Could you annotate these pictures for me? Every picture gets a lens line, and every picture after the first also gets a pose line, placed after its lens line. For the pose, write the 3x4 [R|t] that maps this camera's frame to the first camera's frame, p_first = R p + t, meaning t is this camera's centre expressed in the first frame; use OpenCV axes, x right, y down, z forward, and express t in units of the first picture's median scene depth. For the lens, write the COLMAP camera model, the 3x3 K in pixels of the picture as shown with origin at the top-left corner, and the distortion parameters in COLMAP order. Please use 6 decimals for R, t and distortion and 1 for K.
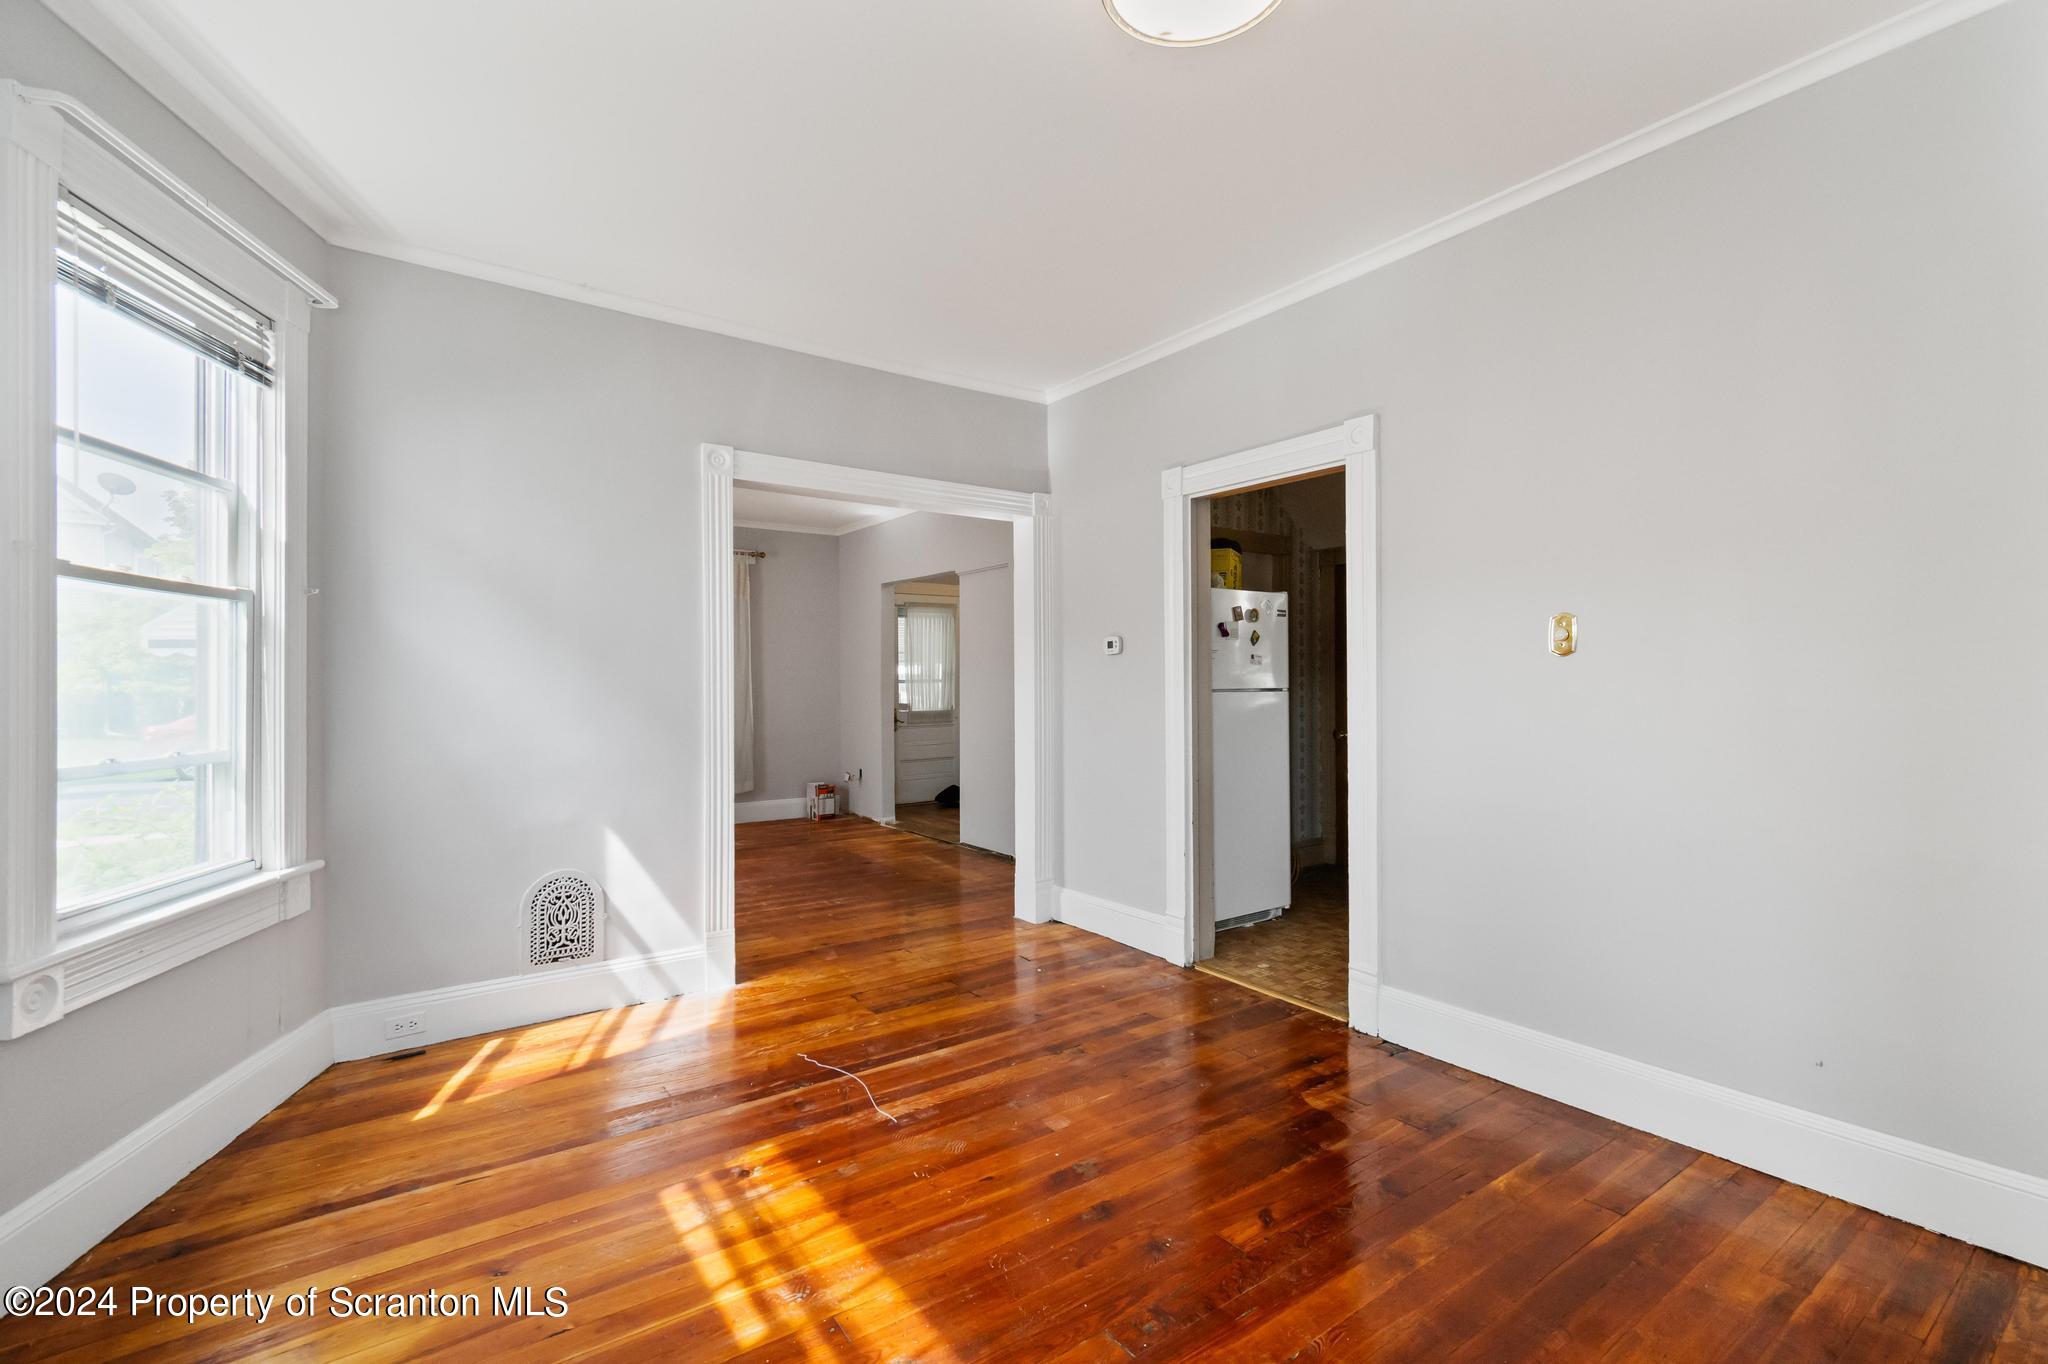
lens RADIAL K [[902.7, 0, 1024.0], [0, 902.7, 682.0], [0, 0, 1]] dist [0.011644, -0.012136]
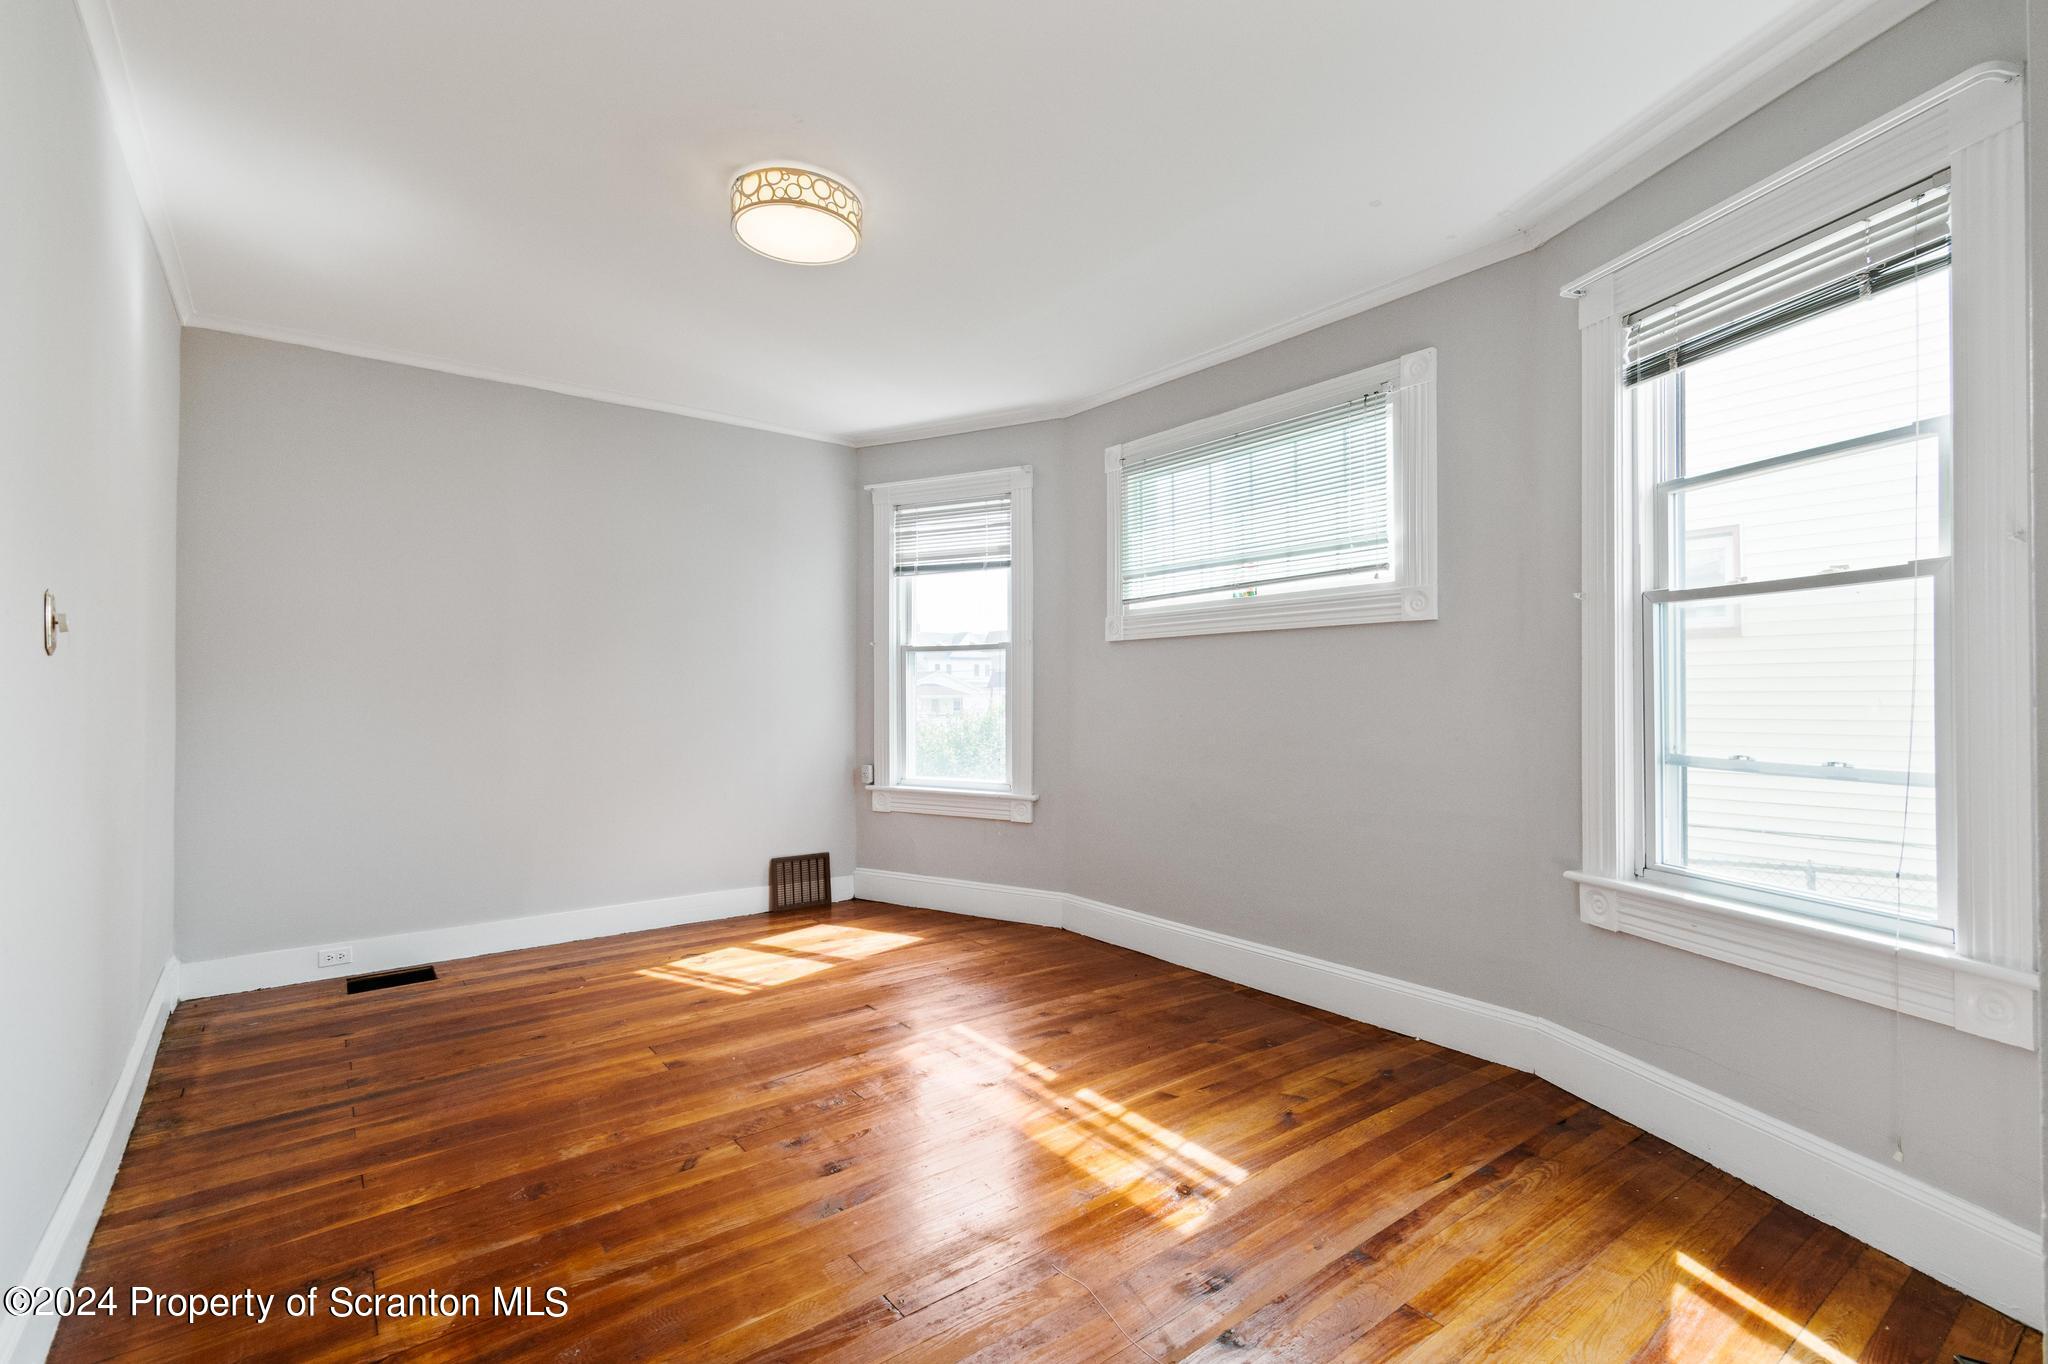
lens RADIAL K [[901.7, 0, 1038.0], [0, 901.7, 678.8], [0, 0, 1]] dist [0.003515, 0.000087]
pose [[-0.998263, 0.007487, -0.058434, -0.074830], [0.008475, 0.999825, -0.016678, 0.002607], [0.058299, -0.017144, -0.998152, 1.492416]]
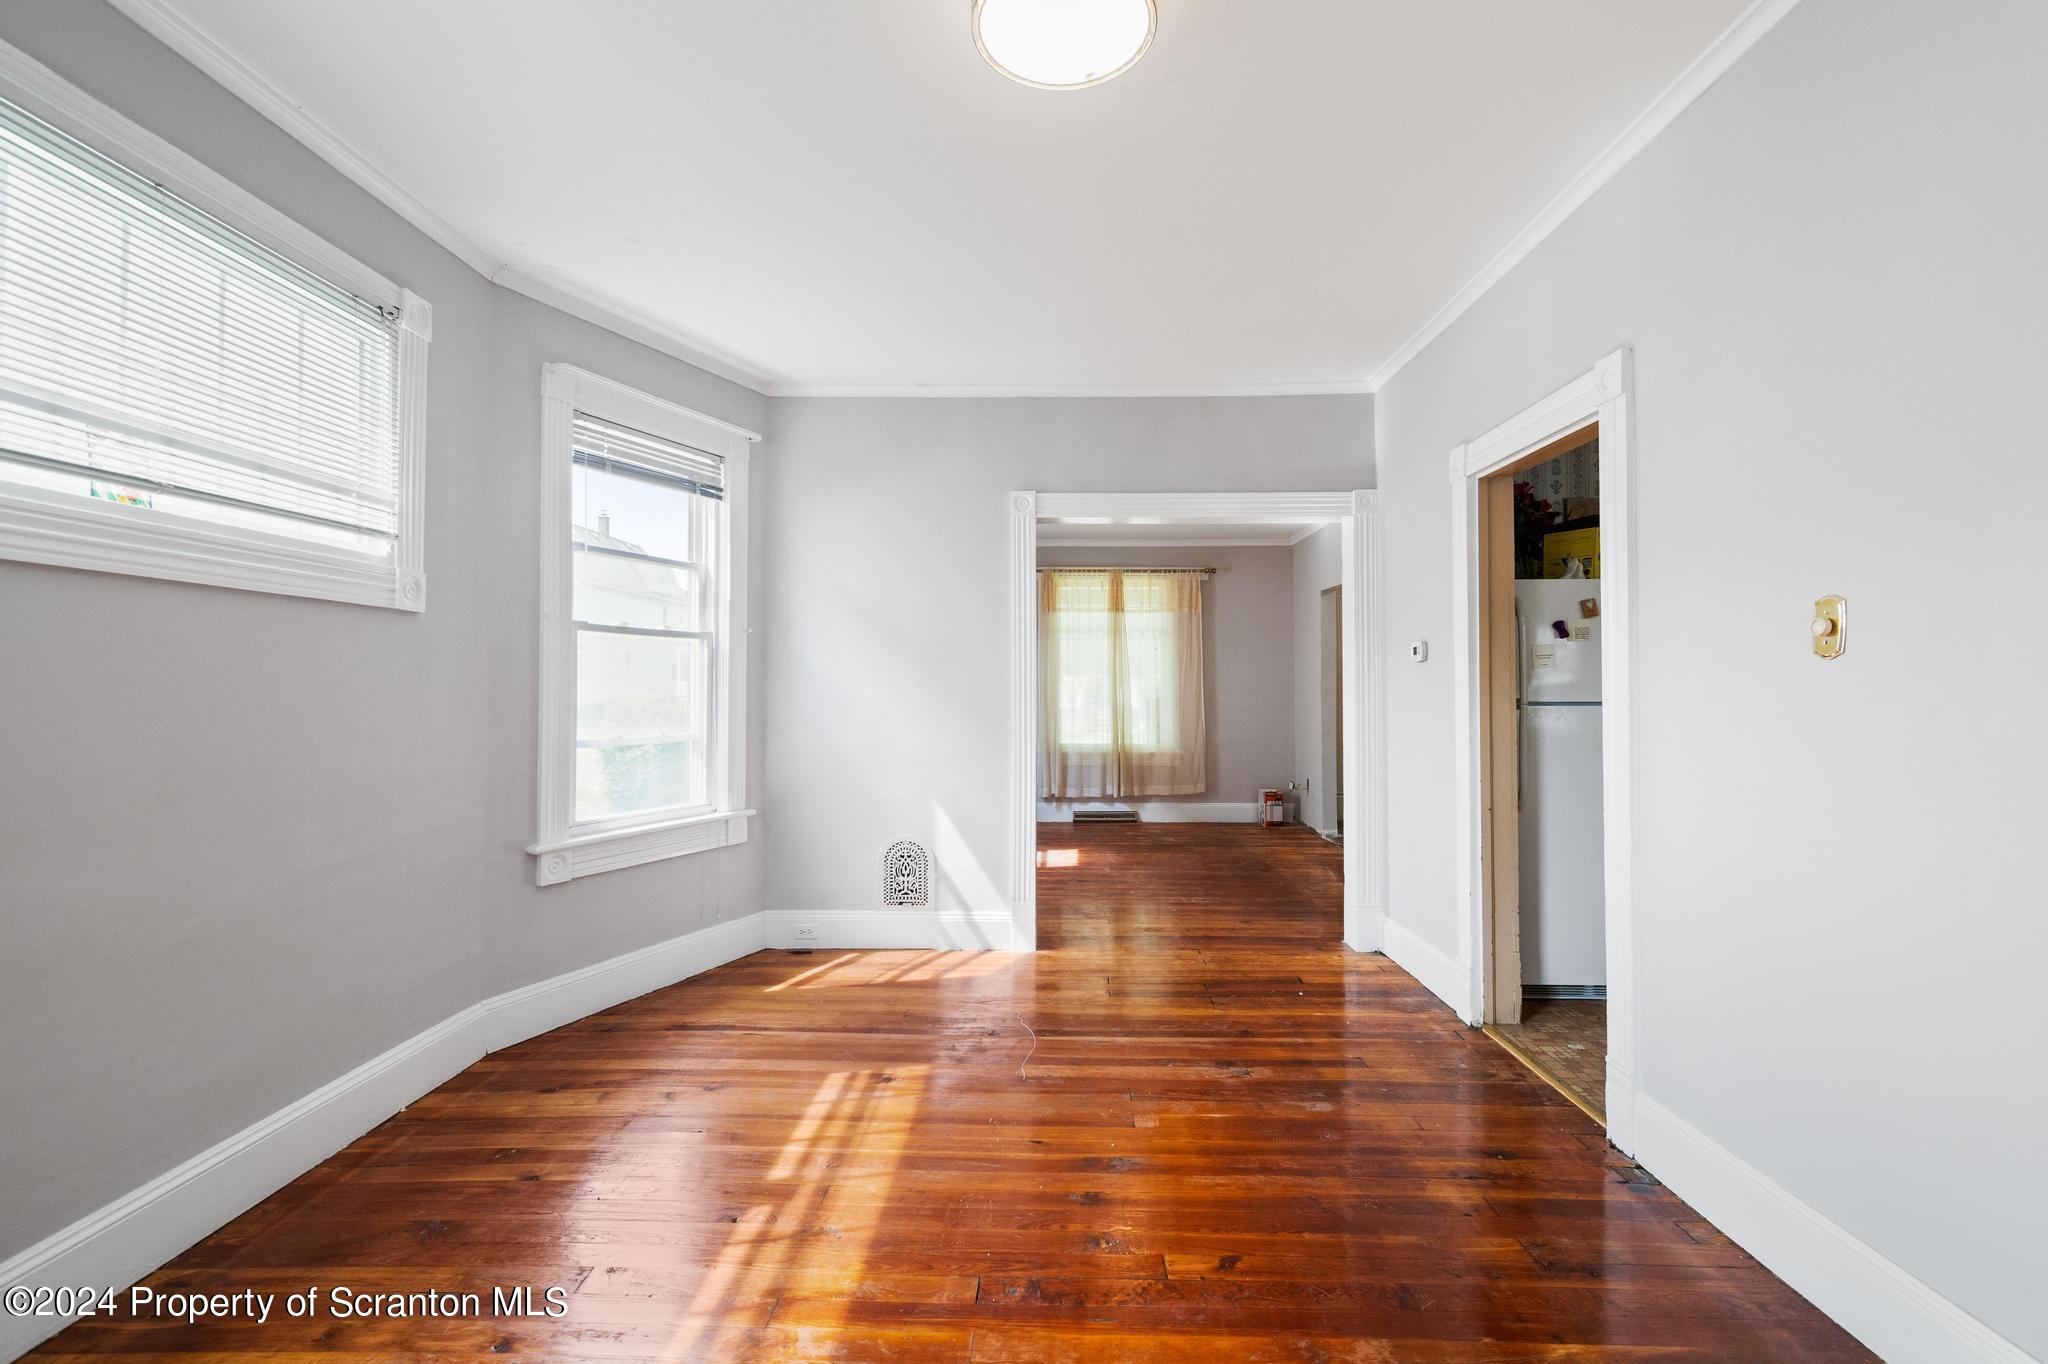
lens RADIAL K [[893.6, 0, 1024.0], [0, 893.6, 682.0], [0, 0, 1]] dist [0.000625, 0.000113]
pose [[0.795613, -0.003375, -0.605795, 0.456125], [-0.001877, 0.999966, -0.008037, -0.003364], [0.605802, 0.007531, 0.795580, 0.087300]]
